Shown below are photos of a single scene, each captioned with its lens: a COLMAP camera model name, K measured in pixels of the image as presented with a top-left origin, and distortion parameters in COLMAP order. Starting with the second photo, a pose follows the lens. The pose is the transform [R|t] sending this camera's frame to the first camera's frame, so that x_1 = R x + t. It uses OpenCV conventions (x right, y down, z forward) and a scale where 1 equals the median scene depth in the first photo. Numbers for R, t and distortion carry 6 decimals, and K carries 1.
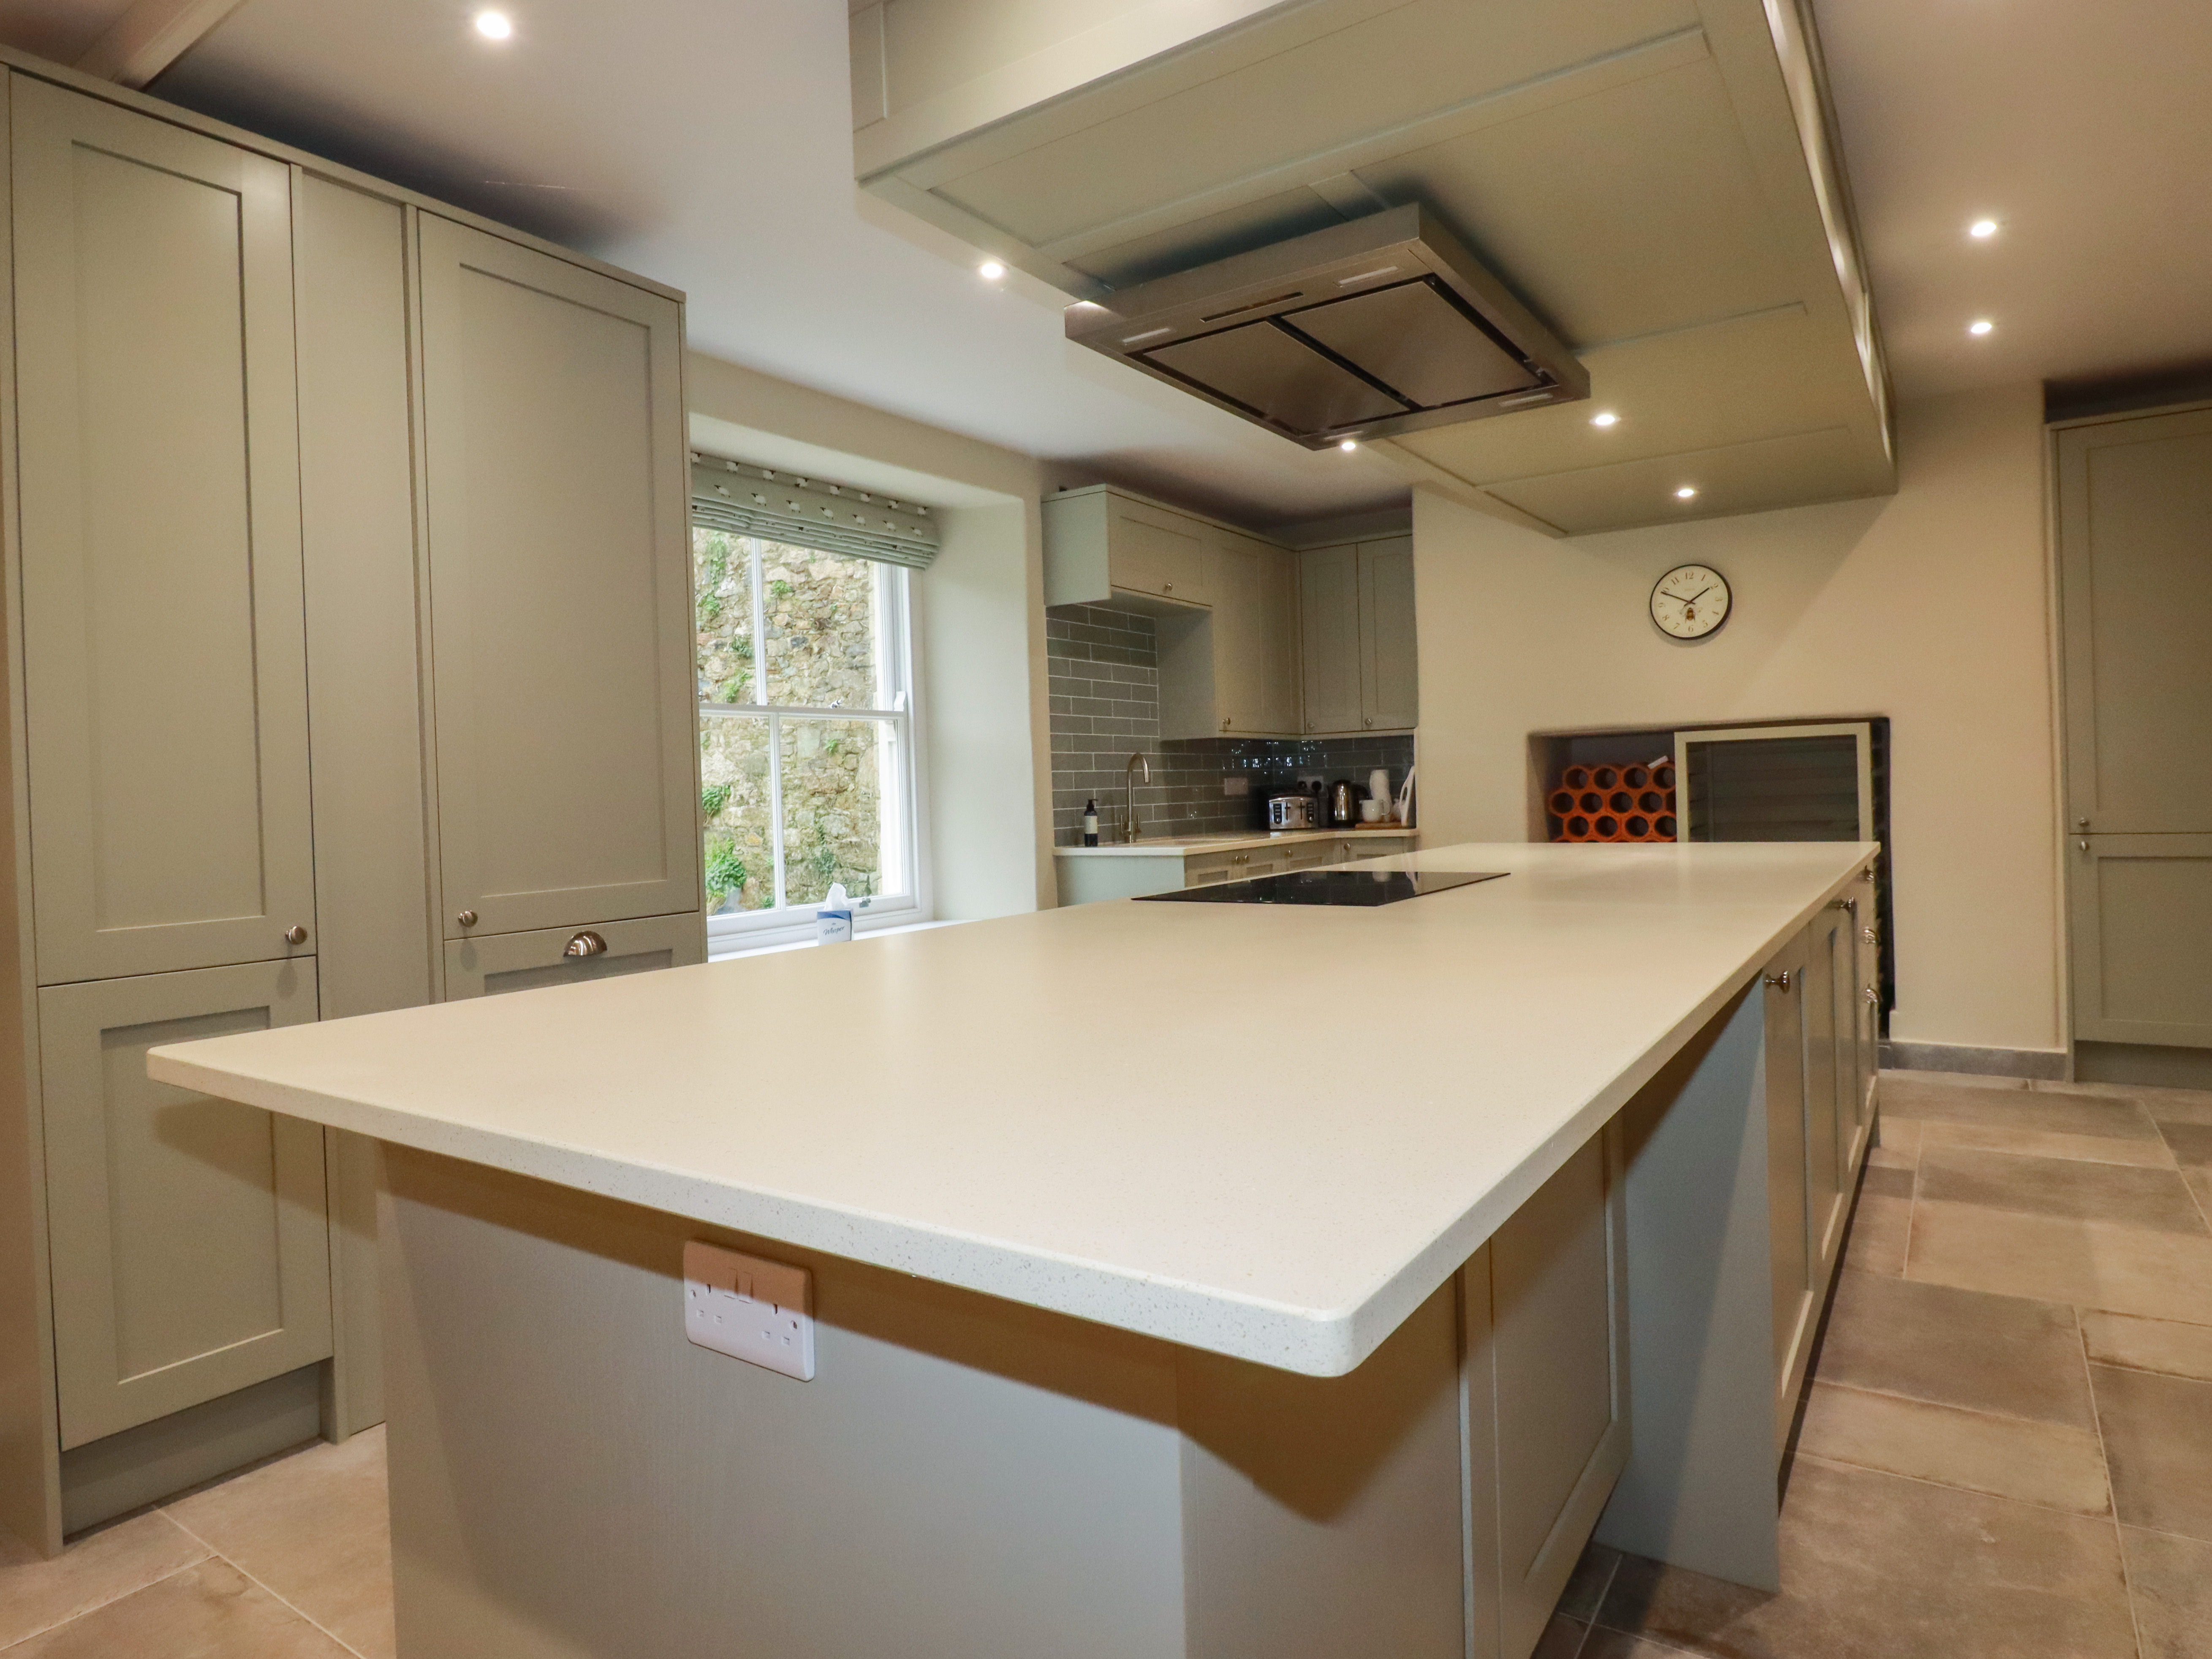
lens RADIAL K [[1238.4, 0, 1109.6], [0, 1238.4, 812.6], [0, 0, 1]] dist [-0.003762, -0.002903]
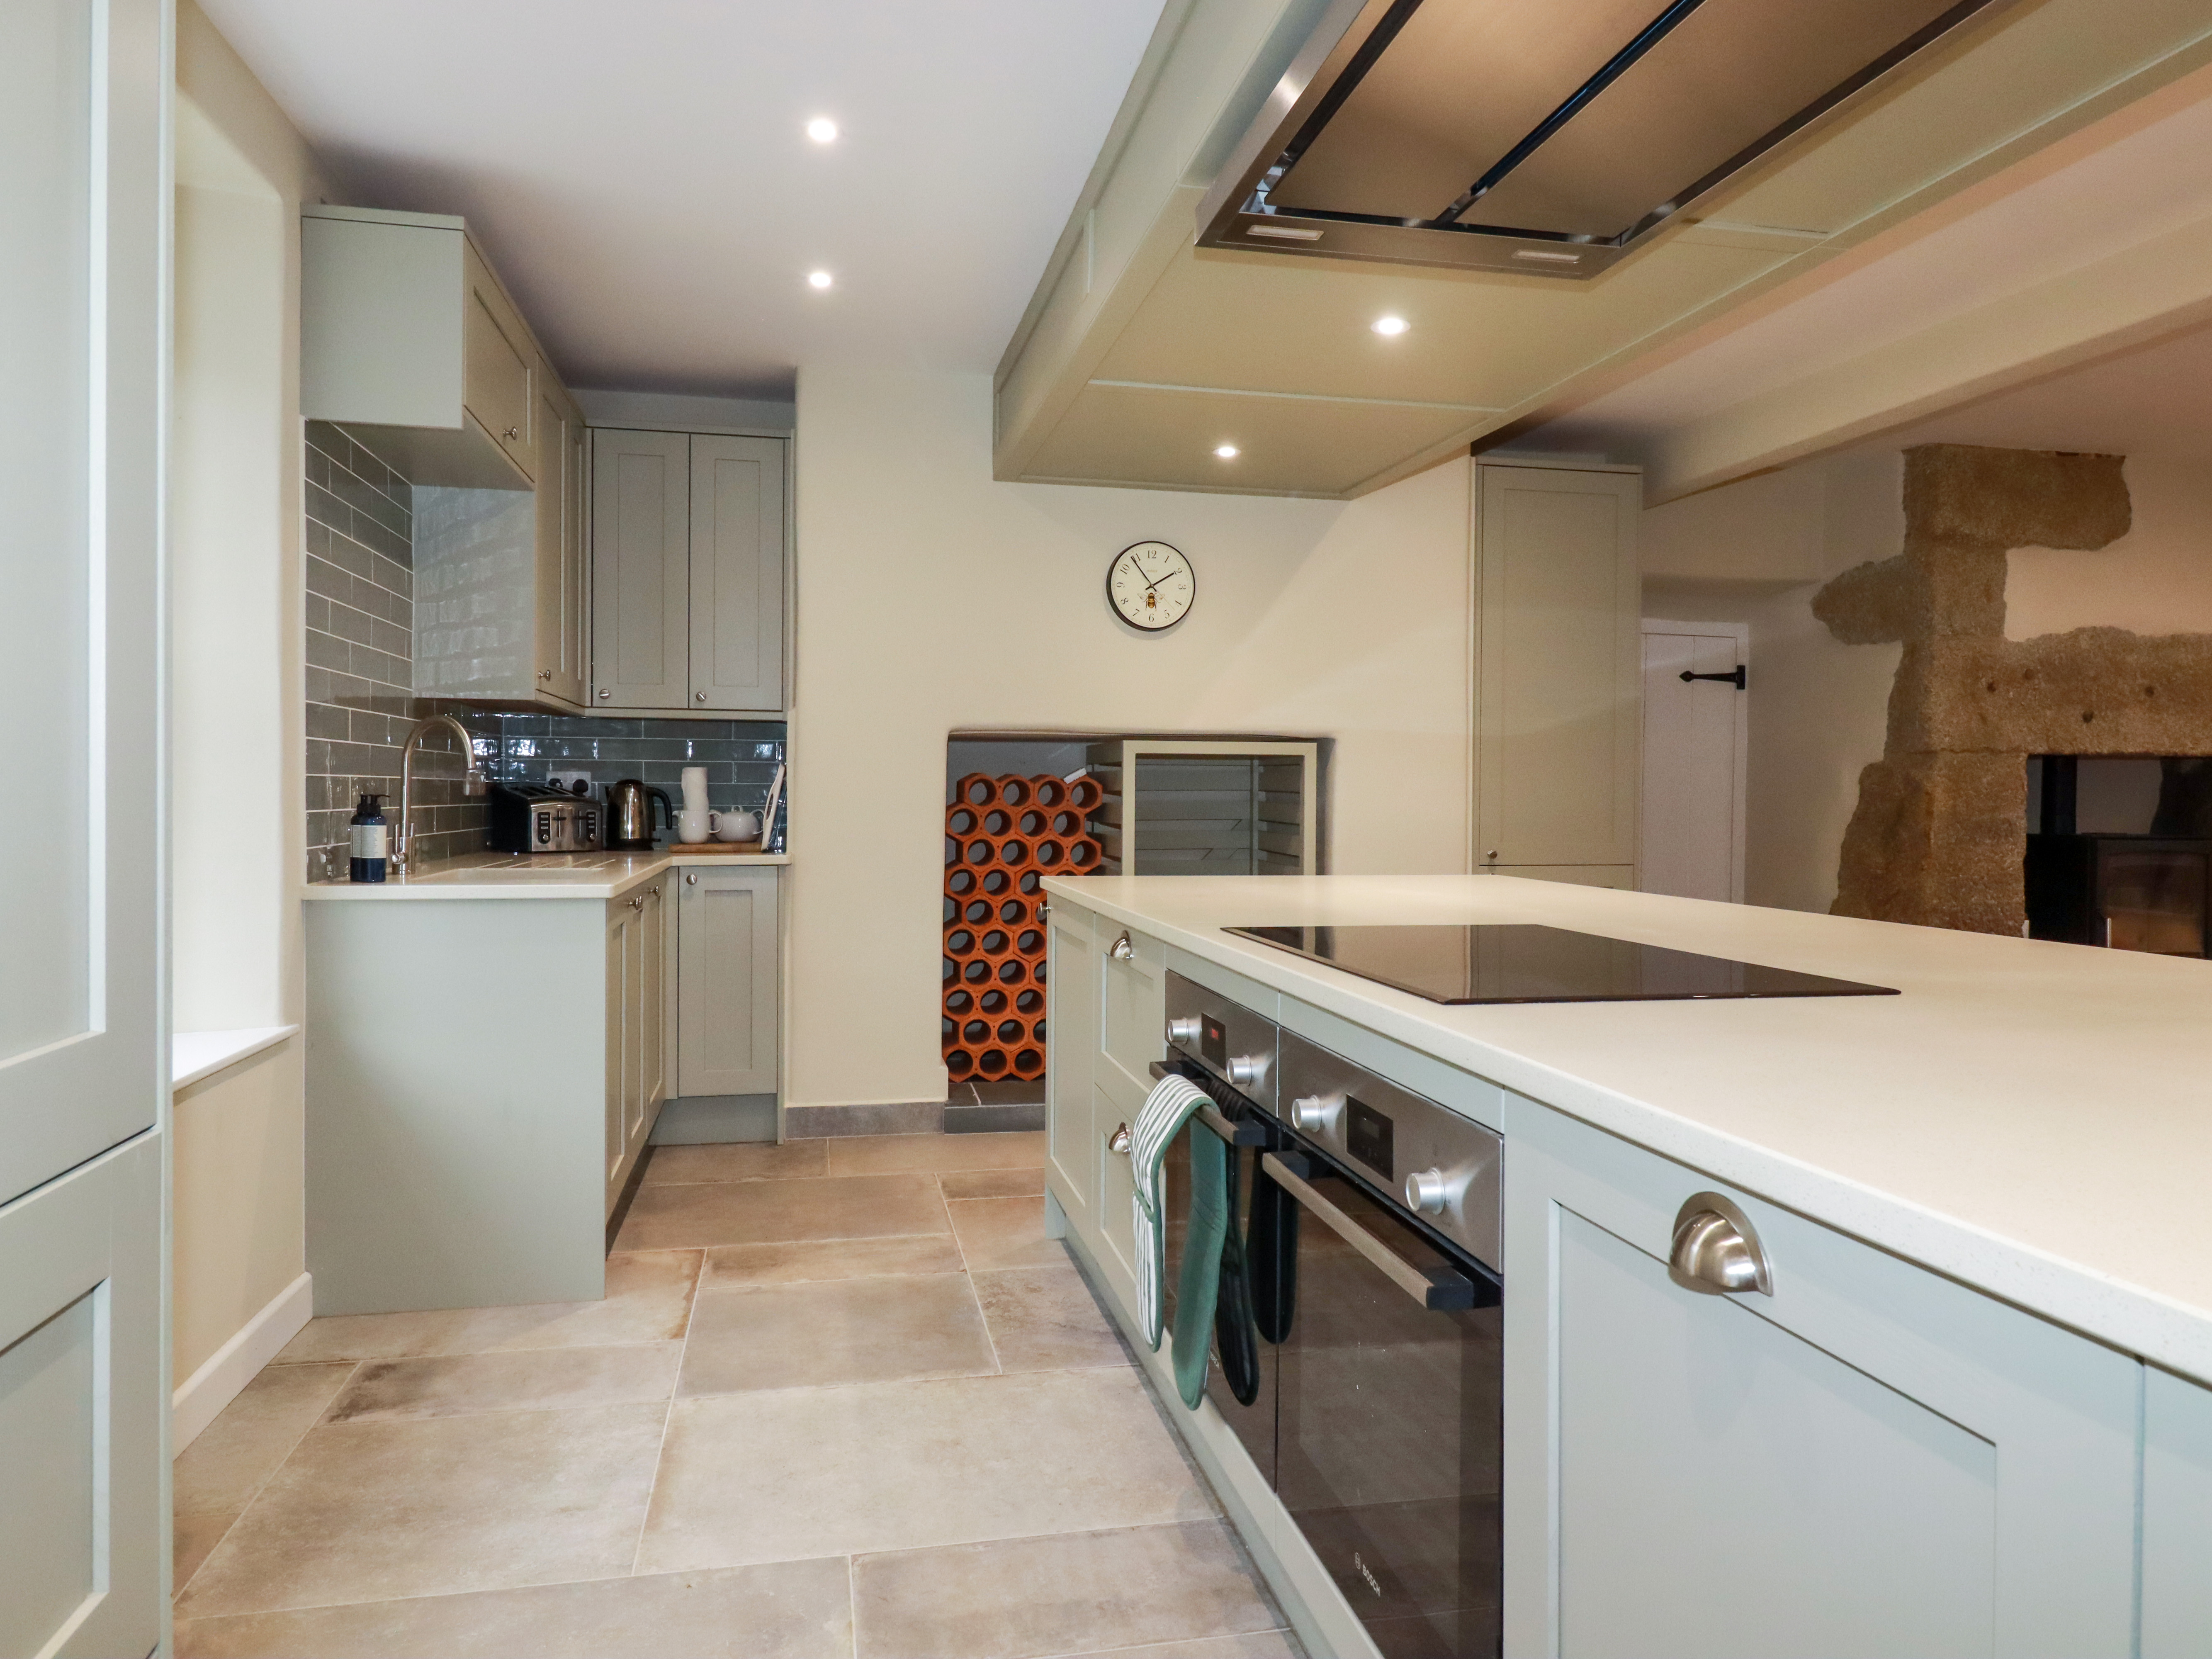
lens RADIAL K [[1452.1, 0, 1108.2], [0, 1452.1, 811.0], [0, 0, 1]] dist [0.017172, -0.021460]
pose [[0.695825, 0.029143, 0.717620, -0.249460], [-0.018643, 0.999573, -0.022517, 0.004700], [-0.717970, 0.002289, 0.696071, 0.333536]]
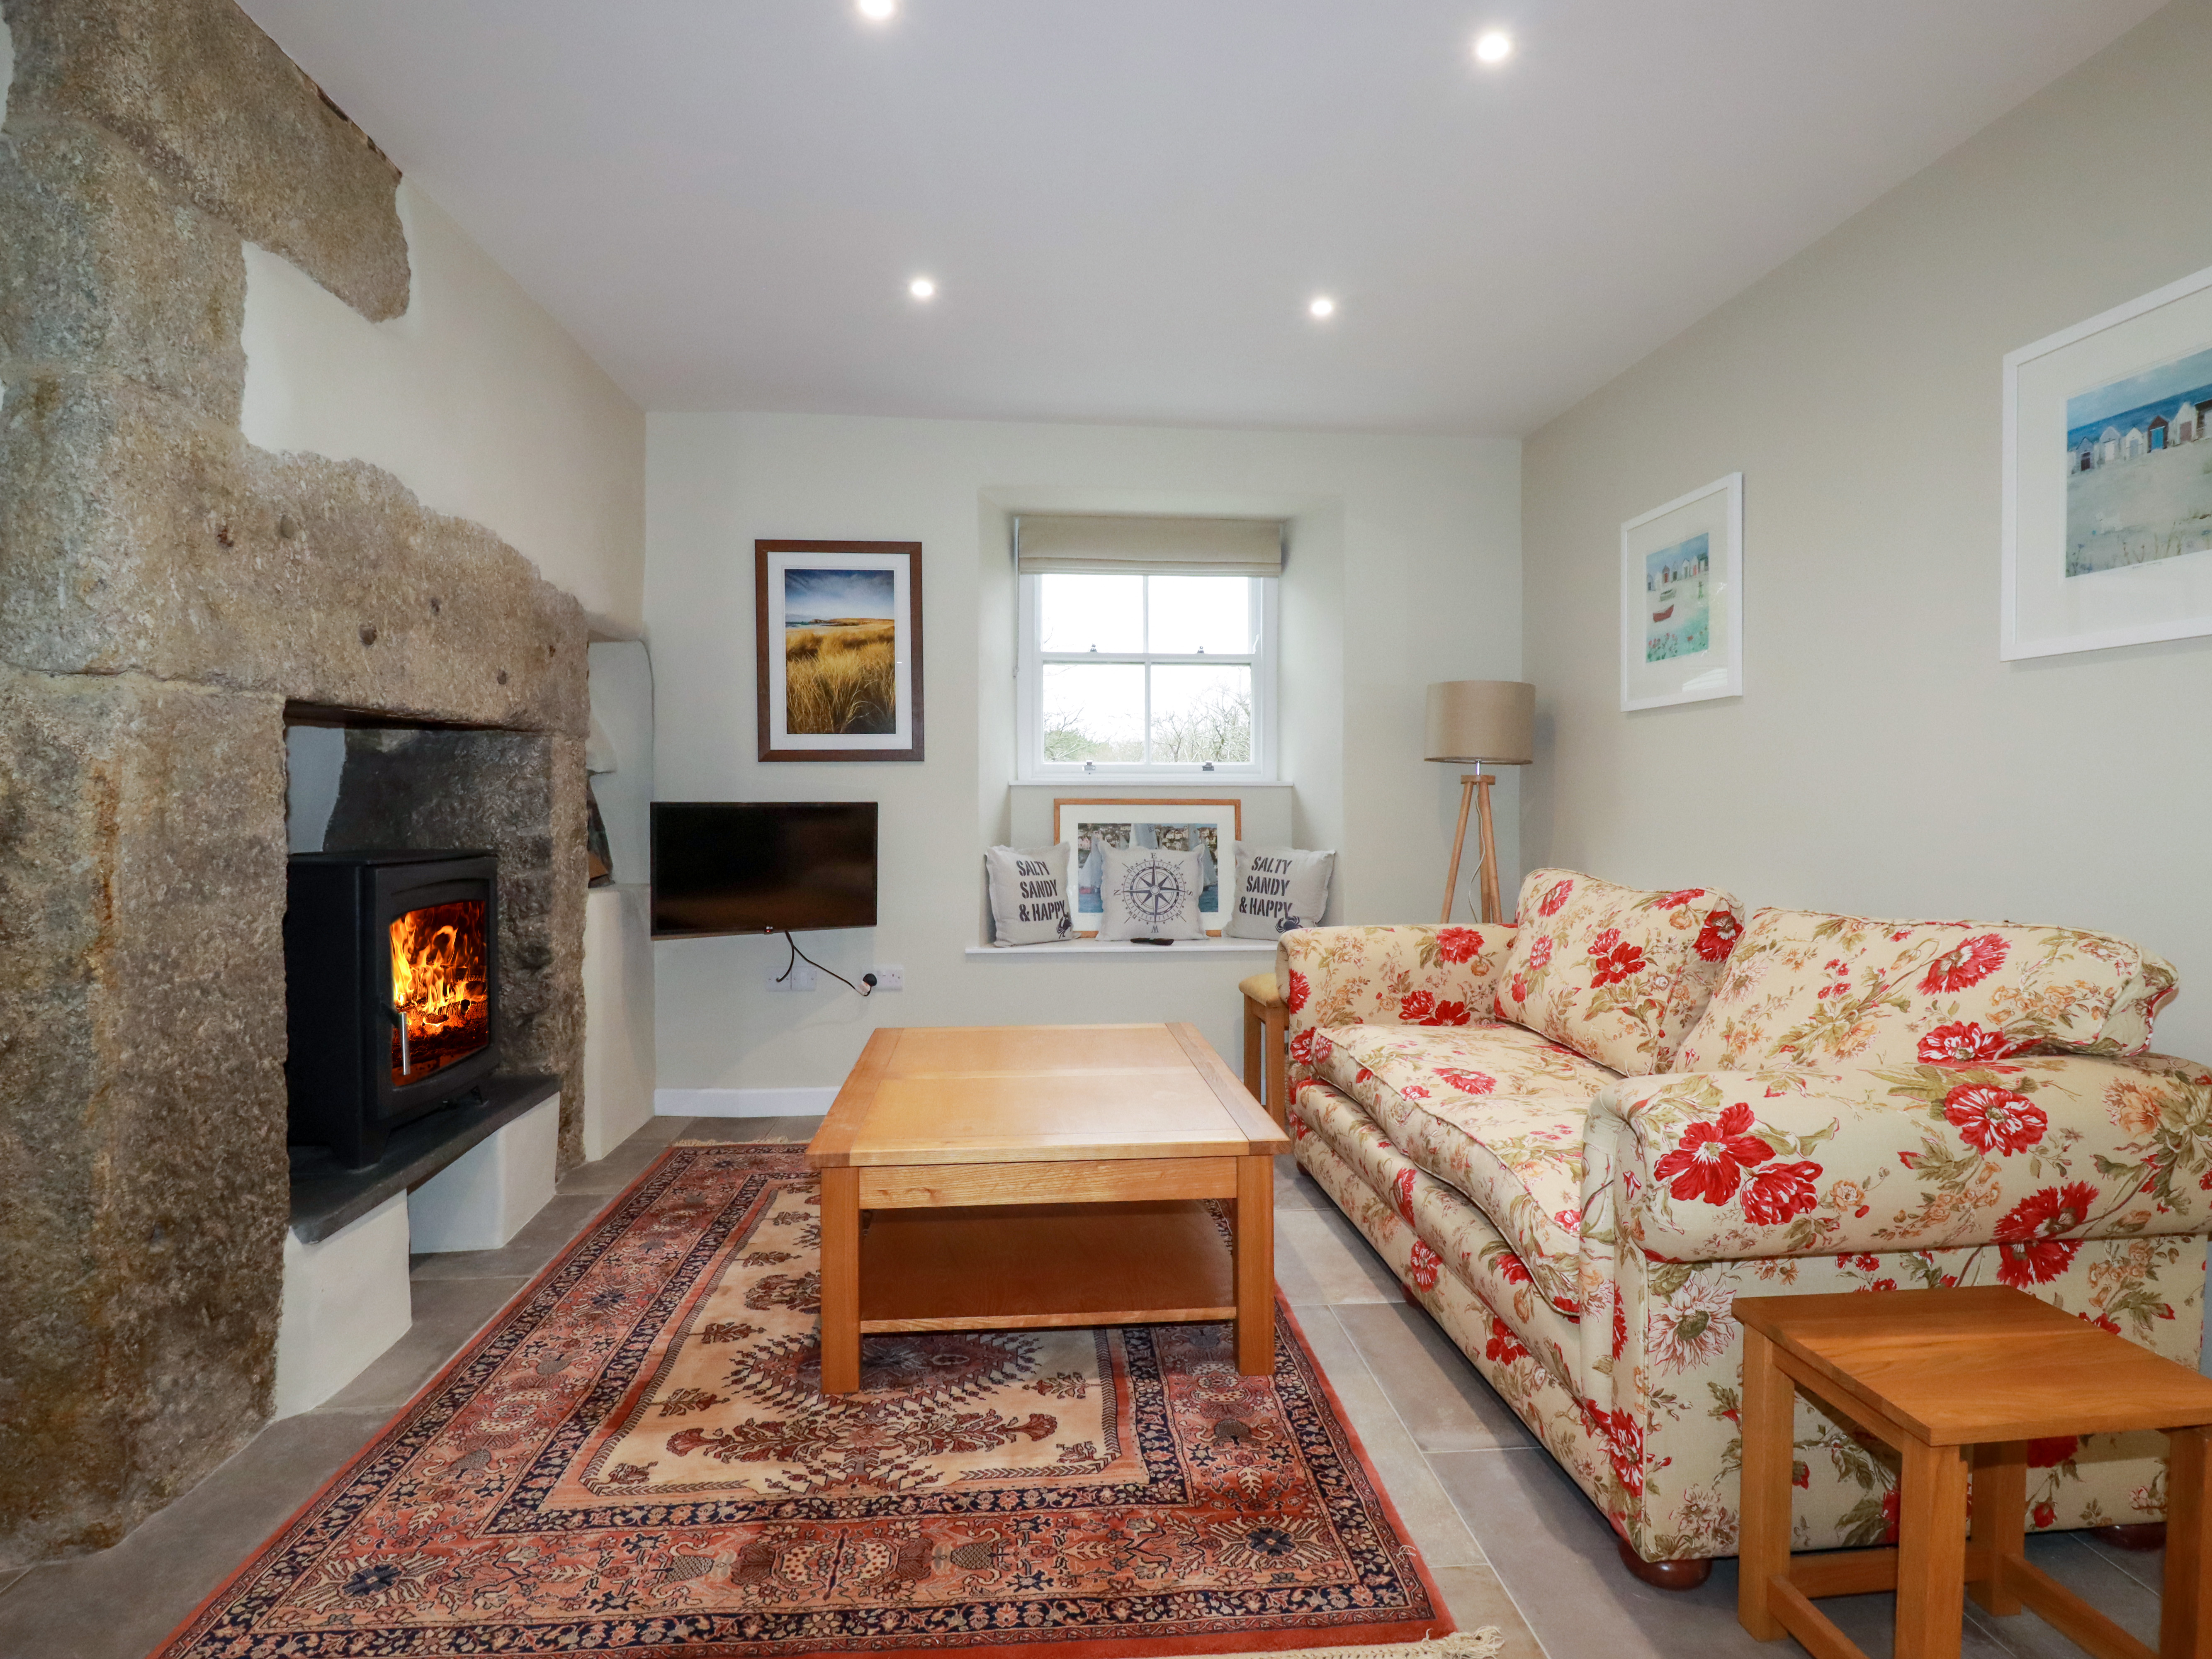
lens RADIAL K [[1191.0, 0, 1106.0], [0, 1191.0, 829.5], [0, 0, 1]] dist [0.000243, -0.016768]
pose [[-0.629075, 0.011704, 0.777256, 0.520473], [0.031117, 0.999464, 0.010135, -0.024799], [-0.776721, 0.030562, -0.629103, 0.644481]]
